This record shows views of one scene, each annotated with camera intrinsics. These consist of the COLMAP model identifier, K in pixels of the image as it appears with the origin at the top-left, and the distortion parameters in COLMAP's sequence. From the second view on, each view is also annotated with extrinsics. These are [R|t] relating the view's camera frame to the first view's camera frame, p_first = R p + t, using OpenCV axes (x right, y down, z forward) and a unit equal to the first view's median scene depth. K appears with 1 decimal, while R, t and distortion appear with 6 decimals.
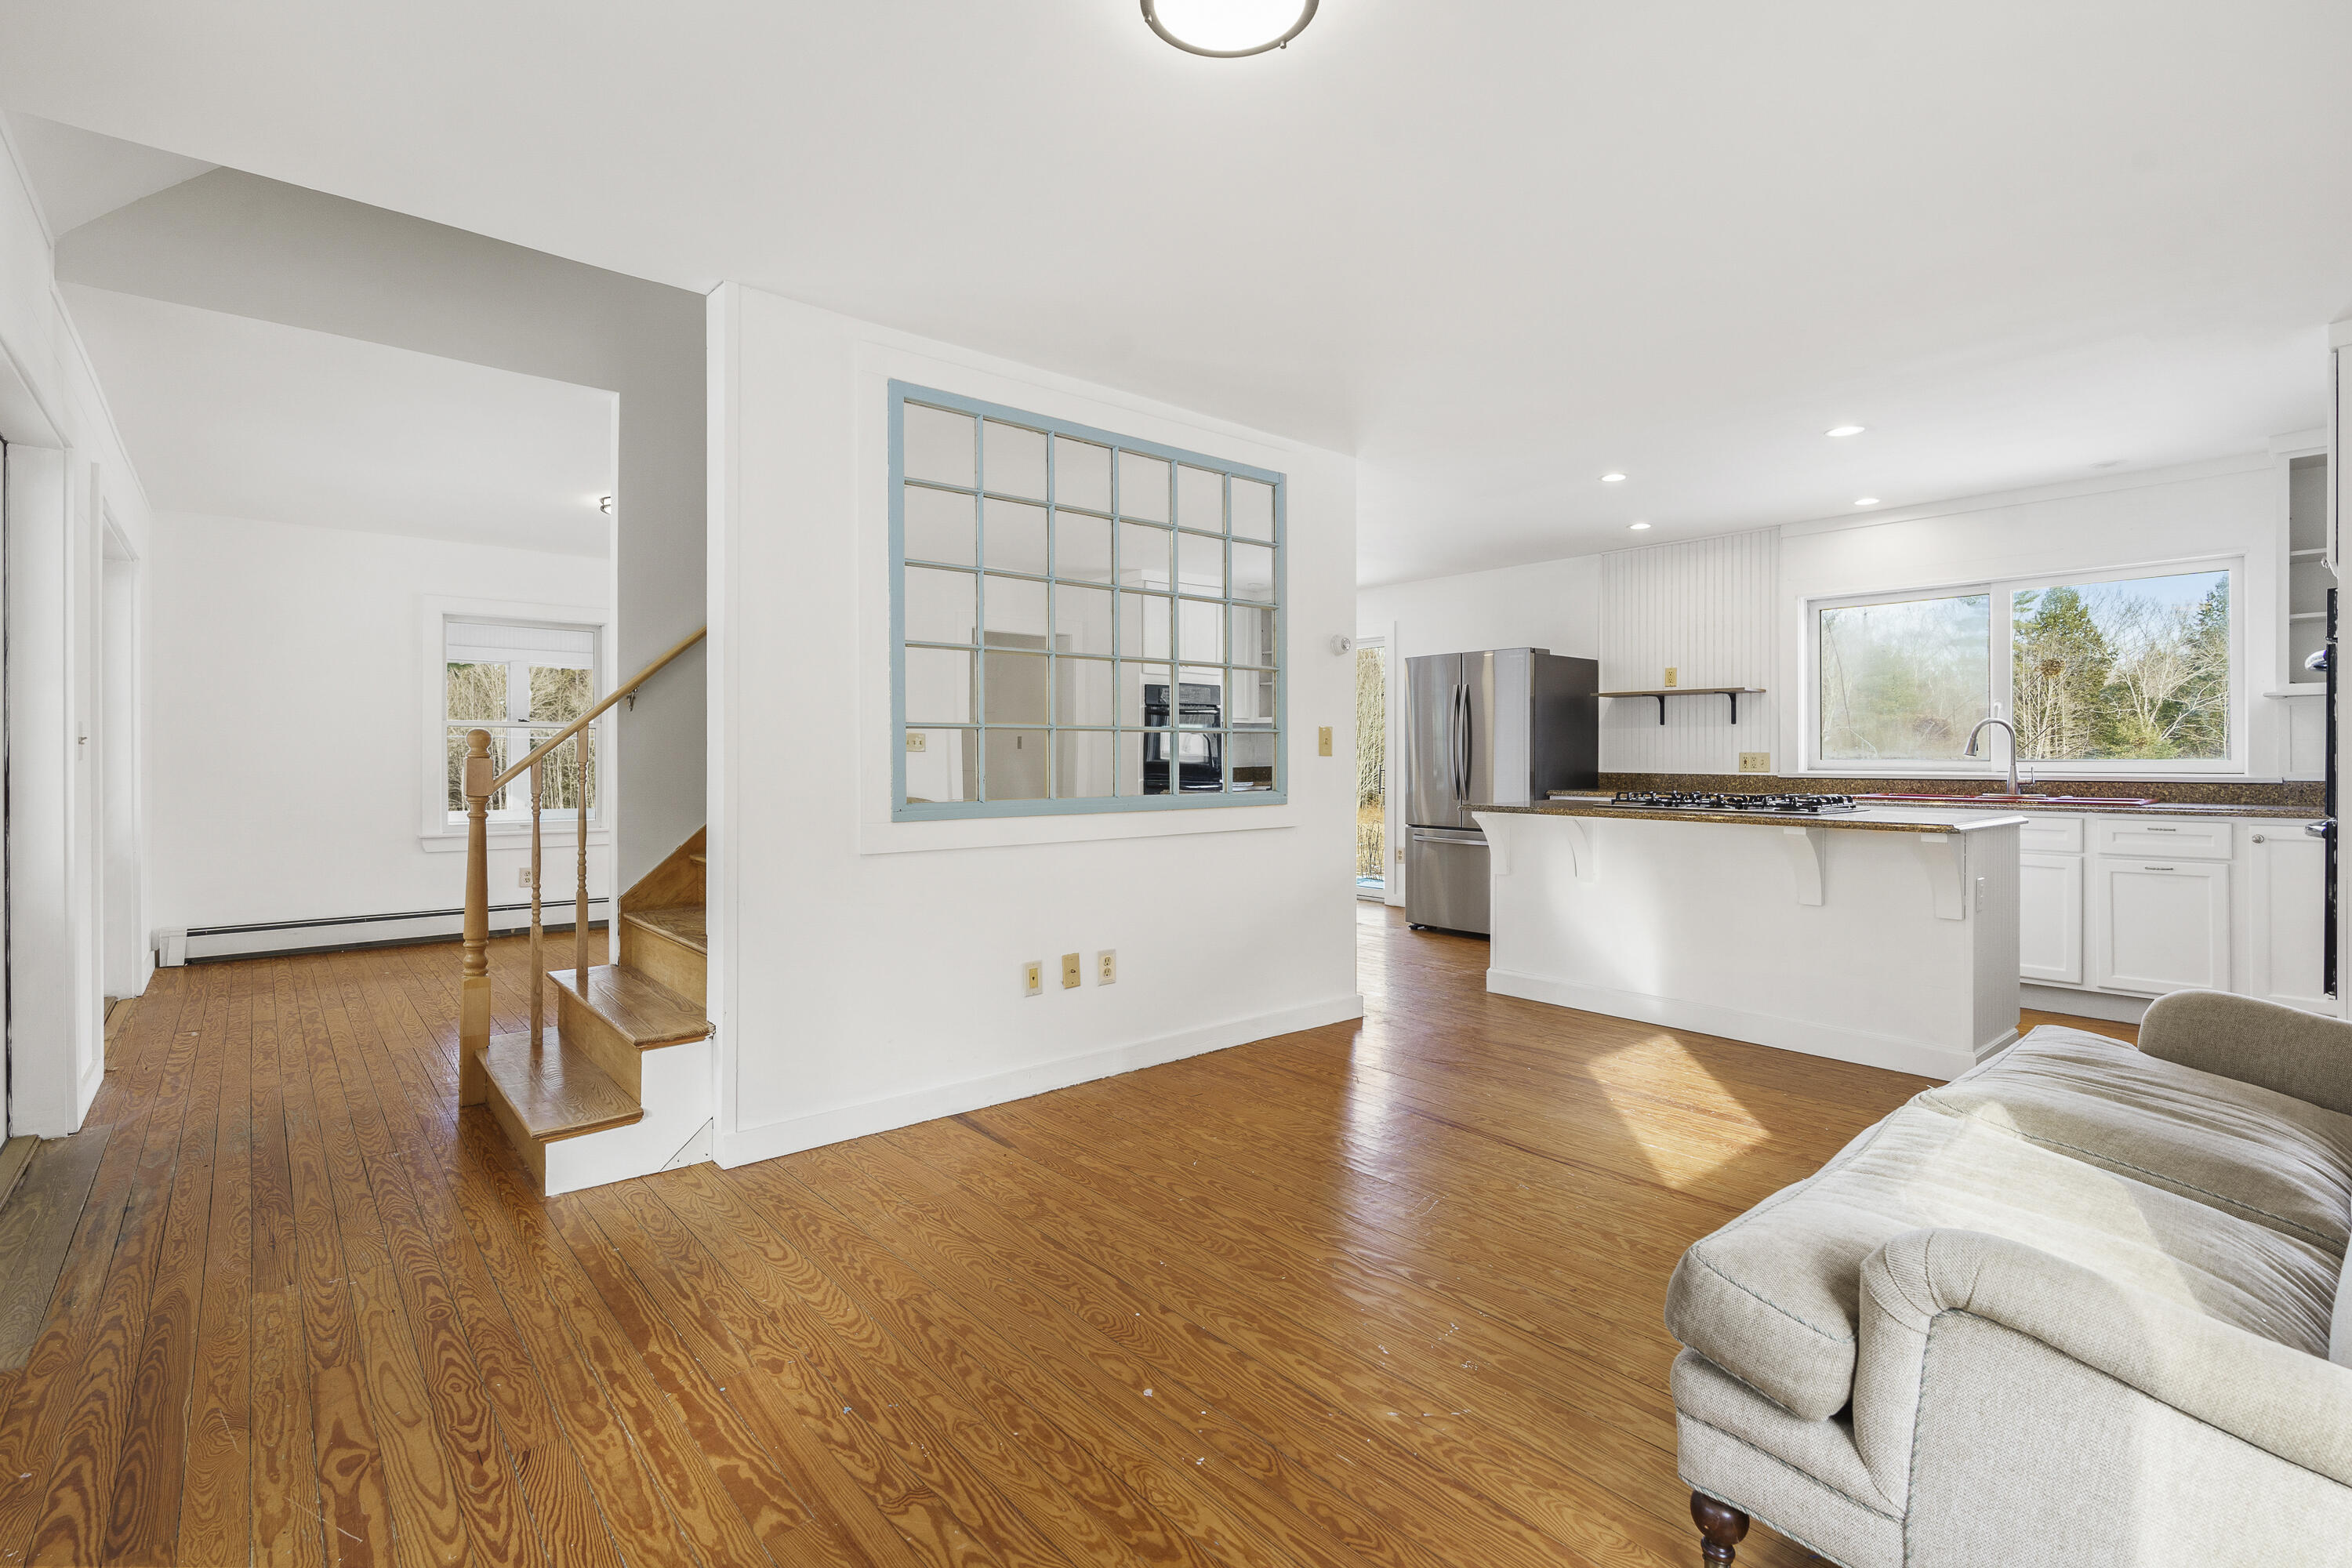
lens RADIAL K [[1054.1, 0, 1183.4], [0, 1054.1, 760.7], [0, 0, 1]] dist [-0.000651, 0.000367]
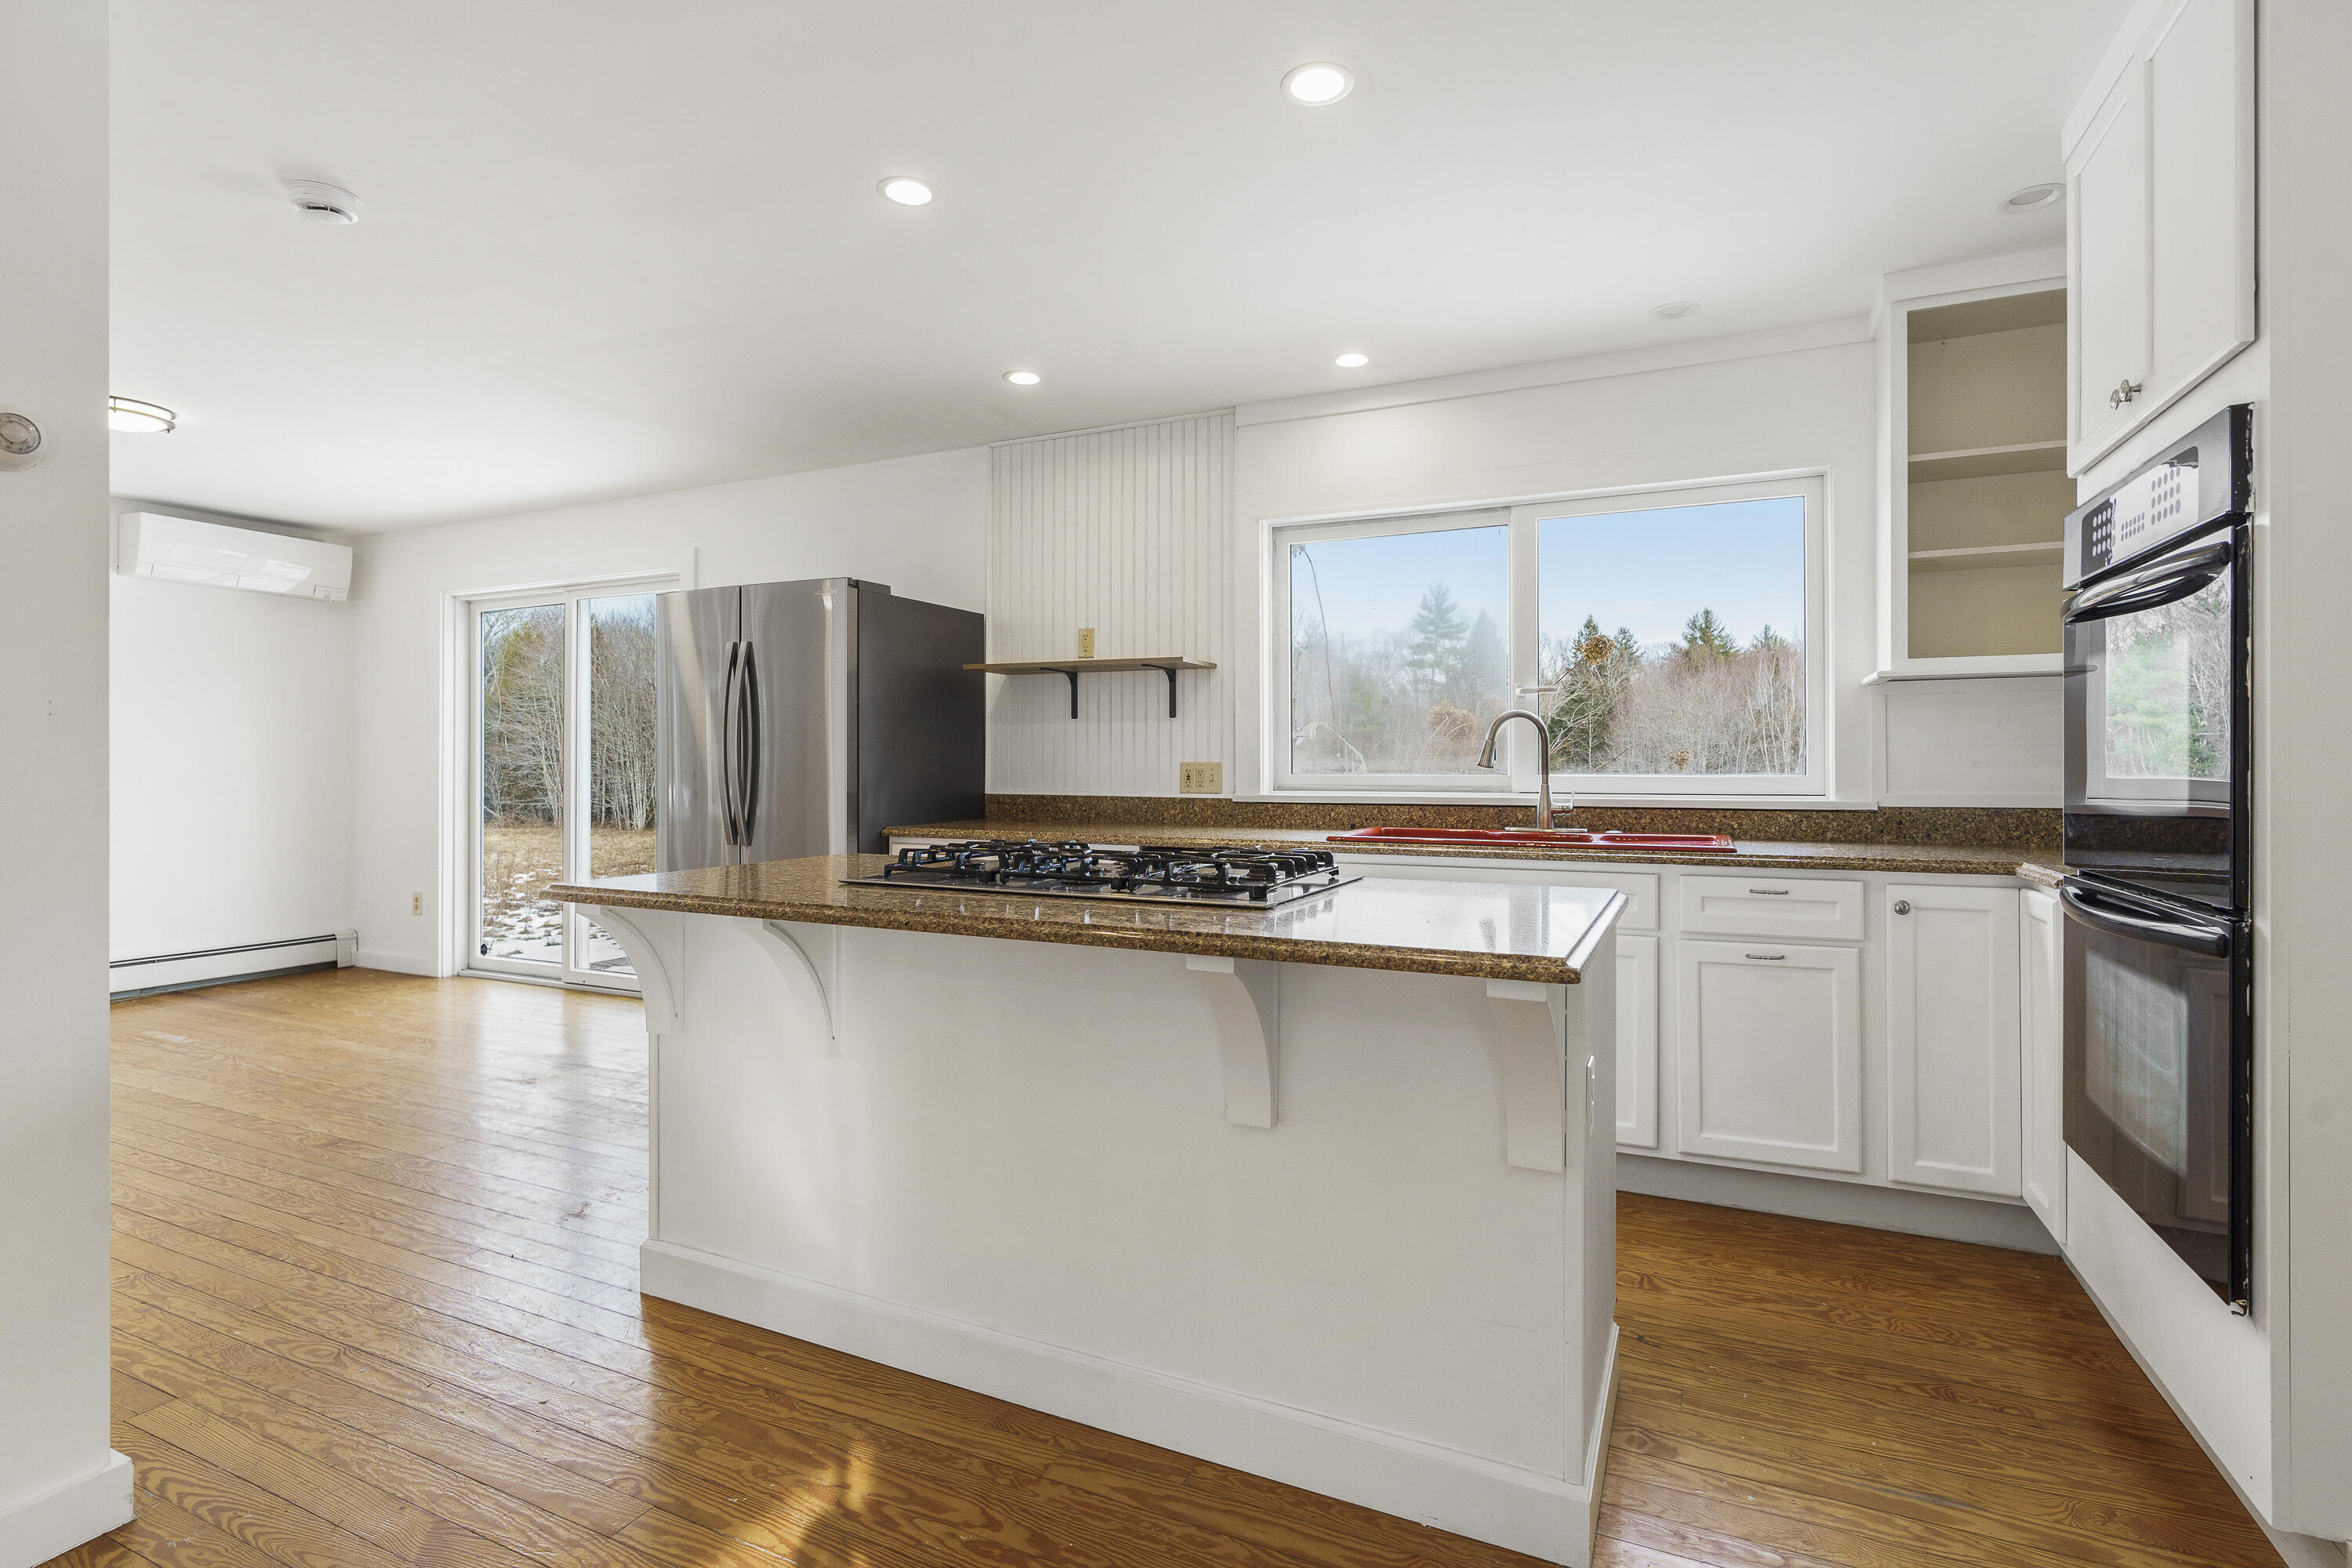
lens RADIAL K [[1109.8, 0, 1165.9], [0, 1109.8, 769.8], [0, 0, 1]] dist [-0.001338, -0.000048]
pose [[0.914628, -0.001992, 0.404291, 0.251748], [0.001510, 0.999998, 0.001512, -0.004632], [-0.404293, -0.000772, 0.914629, 0.396412]]
